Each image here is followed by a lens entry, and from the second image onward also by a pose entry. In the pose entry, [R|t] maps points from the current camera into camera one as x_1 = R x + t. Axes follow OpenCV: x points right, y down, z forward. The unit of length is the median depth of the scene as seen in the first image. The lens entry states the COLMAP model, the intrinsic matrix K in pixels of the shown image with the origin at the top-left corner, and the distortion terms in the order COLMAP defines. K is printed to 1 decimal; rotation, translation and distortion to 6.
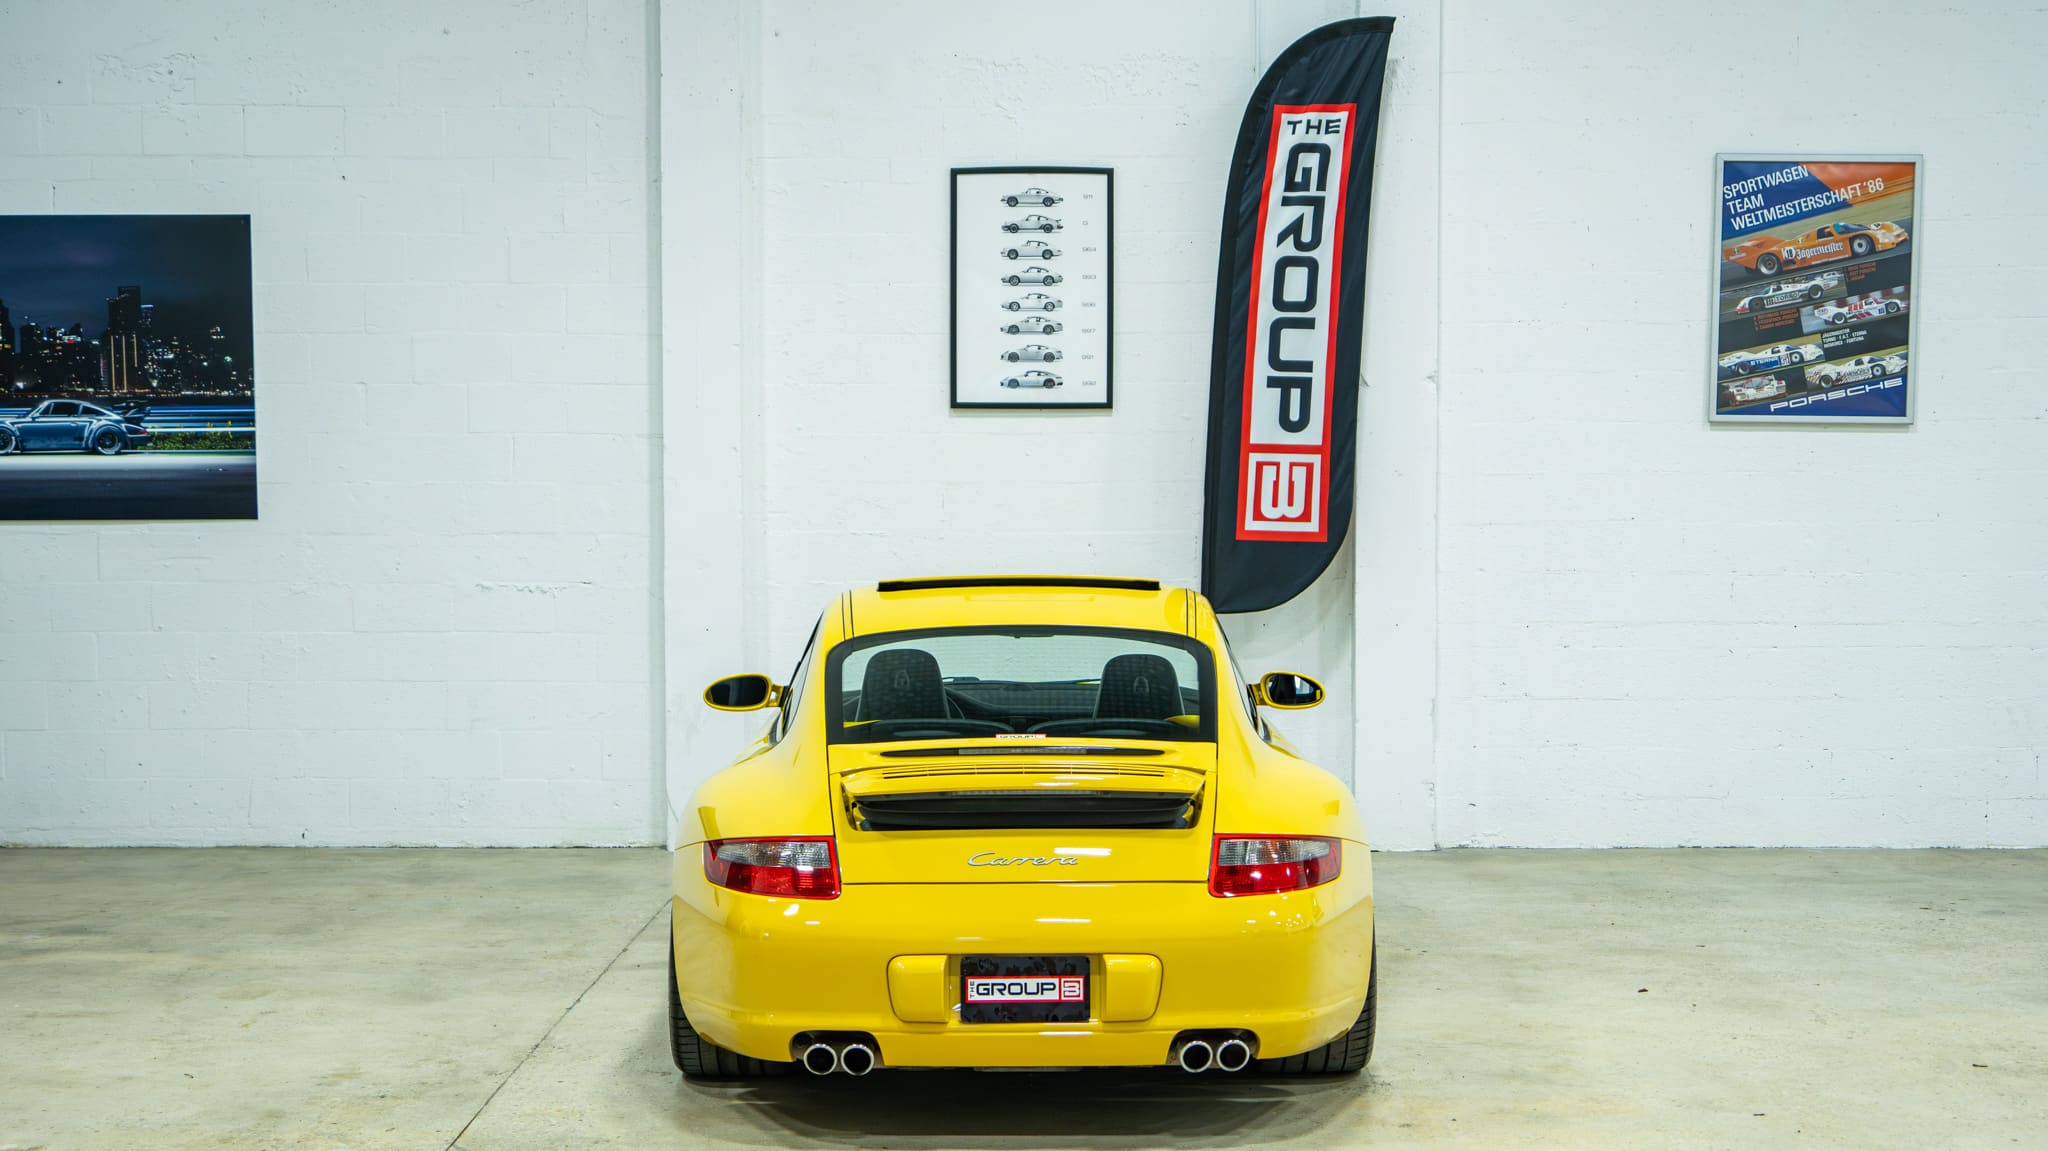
lens RADIAL K [[3034.9, 0, 1017.6], [0, 3034.9, 530.6], [0, 0, 1]] dist [0.040668, 0.000000]
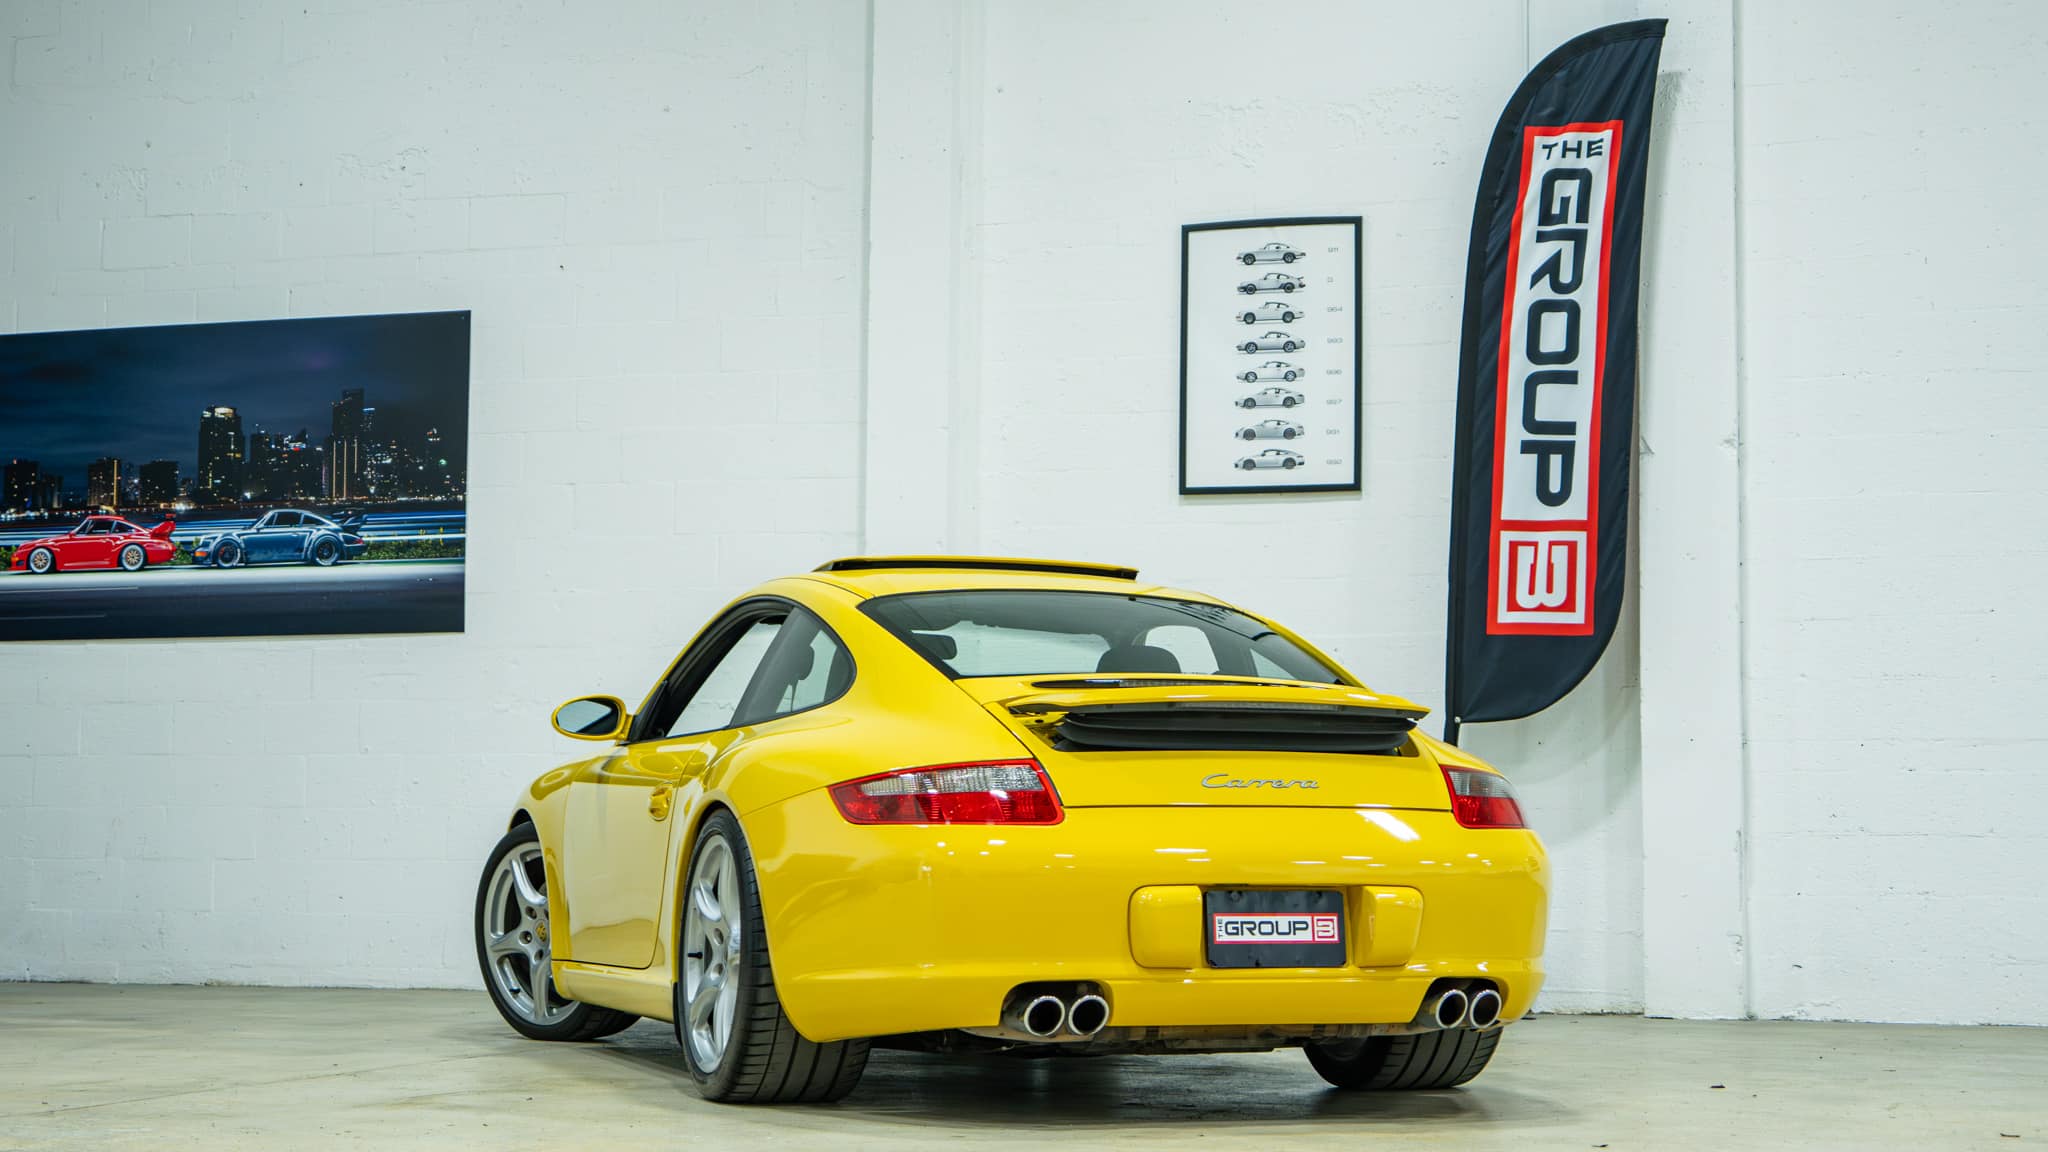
lens RADIAL K [[3323.5, 0, 1057.9], [0, 3323.5, 461.4], [0, 0, 1]] dist [0.024838, 0.000000]
pose [[0.956086, -0.025015, -0.292017, 0.225592], [-0.019736, 0.988594, -0.149304, 0.094380], [0.292421, 0.148511, 0.944687, 0.085505]]
